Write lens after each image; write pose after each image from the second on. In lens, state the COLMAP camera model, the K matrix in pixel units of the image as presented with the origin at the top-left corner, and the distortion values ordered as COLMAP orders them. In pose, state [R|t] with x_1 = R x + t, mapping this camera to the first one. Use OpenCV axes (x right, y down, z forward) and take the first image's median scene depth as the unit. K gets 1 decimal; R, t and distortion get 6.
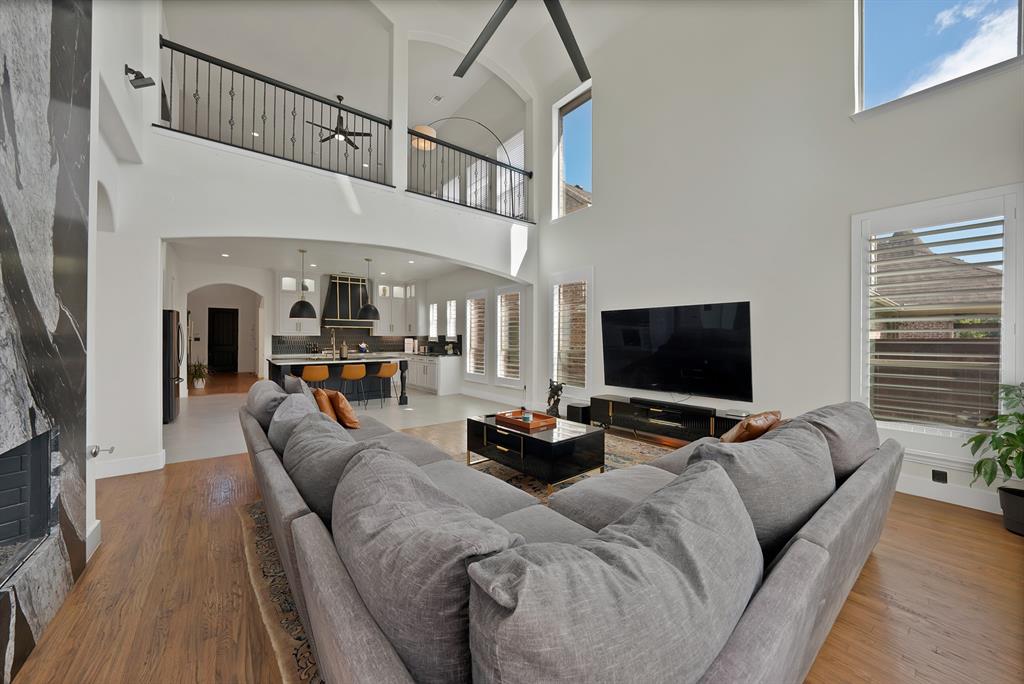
lens RADIAL K [[360.2, 0, 508.8], [0, 360.2, 339.2], [0, 0, 1]] dist [-0.018503, 0.000005]
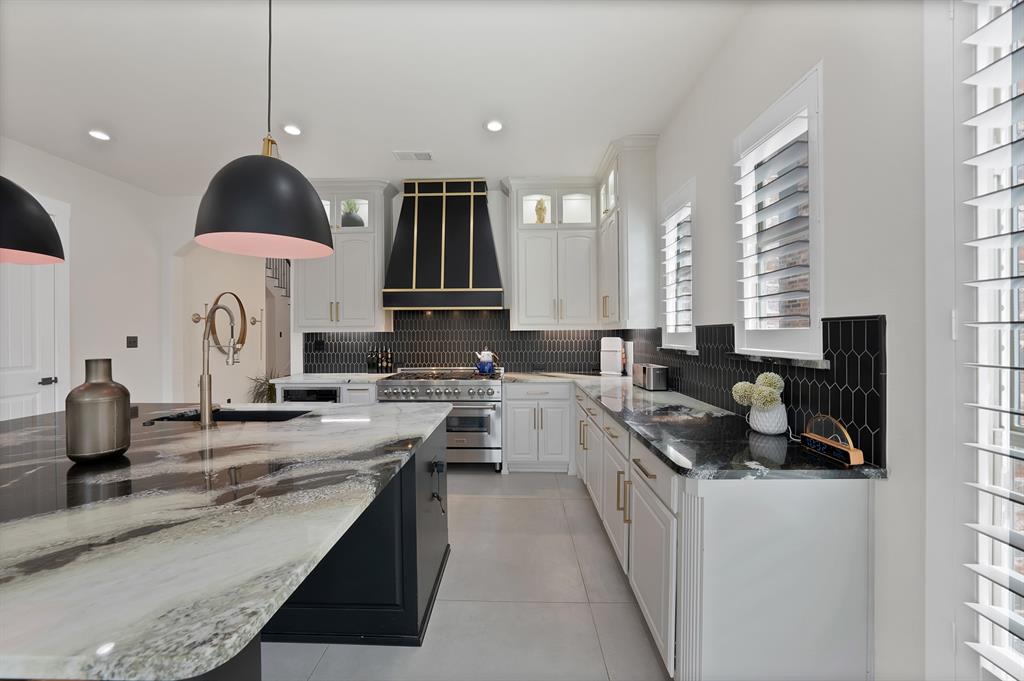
lens RADIAL K [[366.2, 0, 510.4], [0, 366.2, 334.9], [0, 0, 1]] dist [-0.020426, 0.000180]
pose [[0.770101, -0.003509, -0.637913, -0.172698], [0.004519, 0.999990, -0.000046, -0.006902], [0.637906, -0.002847, 0.770109, 0.926141]]
